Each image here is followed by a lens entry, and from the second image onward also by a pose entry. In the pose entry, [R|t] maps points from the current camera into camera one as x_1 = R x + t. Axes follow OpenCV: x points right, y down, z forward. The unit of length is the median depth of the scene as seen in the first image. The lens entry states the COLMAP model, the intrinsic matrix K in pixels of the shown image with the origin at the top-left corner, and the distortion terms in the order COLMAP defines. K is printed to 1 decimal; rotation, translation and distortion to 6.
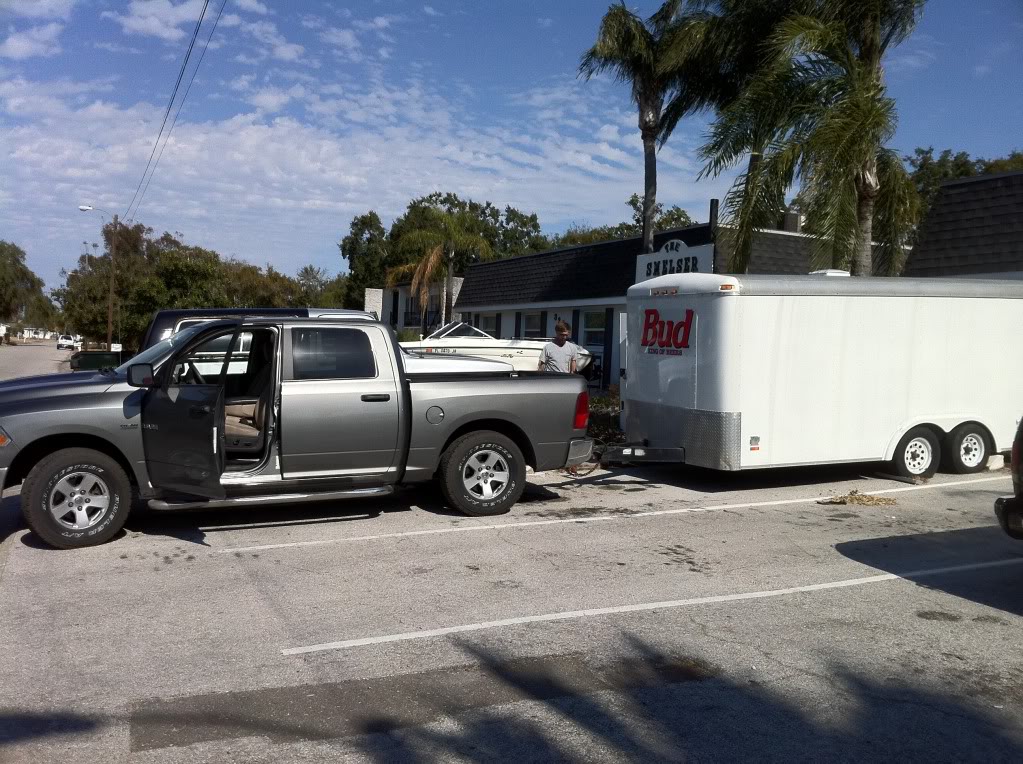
lens RADIAL K [[921.4, 0, 511.5], [0, 921.4, 382.0], [0, 0, 1]] dist [0.000355, -0.012597]
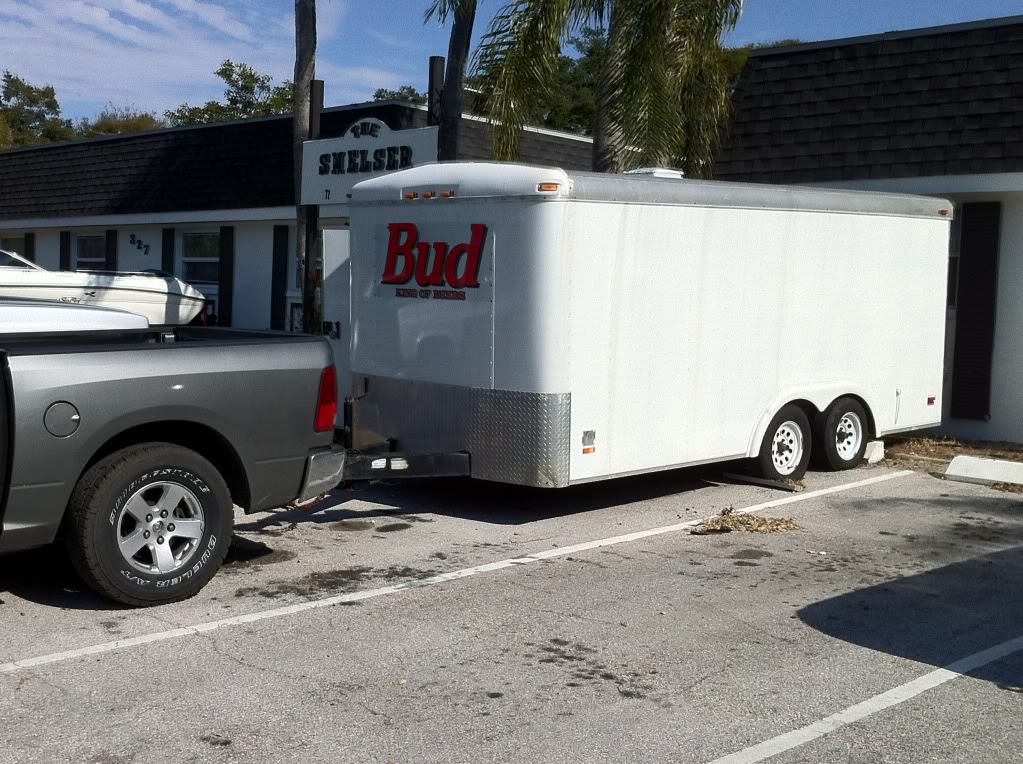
lens RADIAL K [[1287.6, 0, 511.6], [0, 1287.6, 371.3], [0, 0, 1]] dist [0.111017, -0.298564]
pose [[0.935302, -0.022591, 0.353127, -0.080642], [0.013119, 0.999488, 0.029193, -0.006170], [-0.353606, -0.022672, 0.935120, 0.189252]]
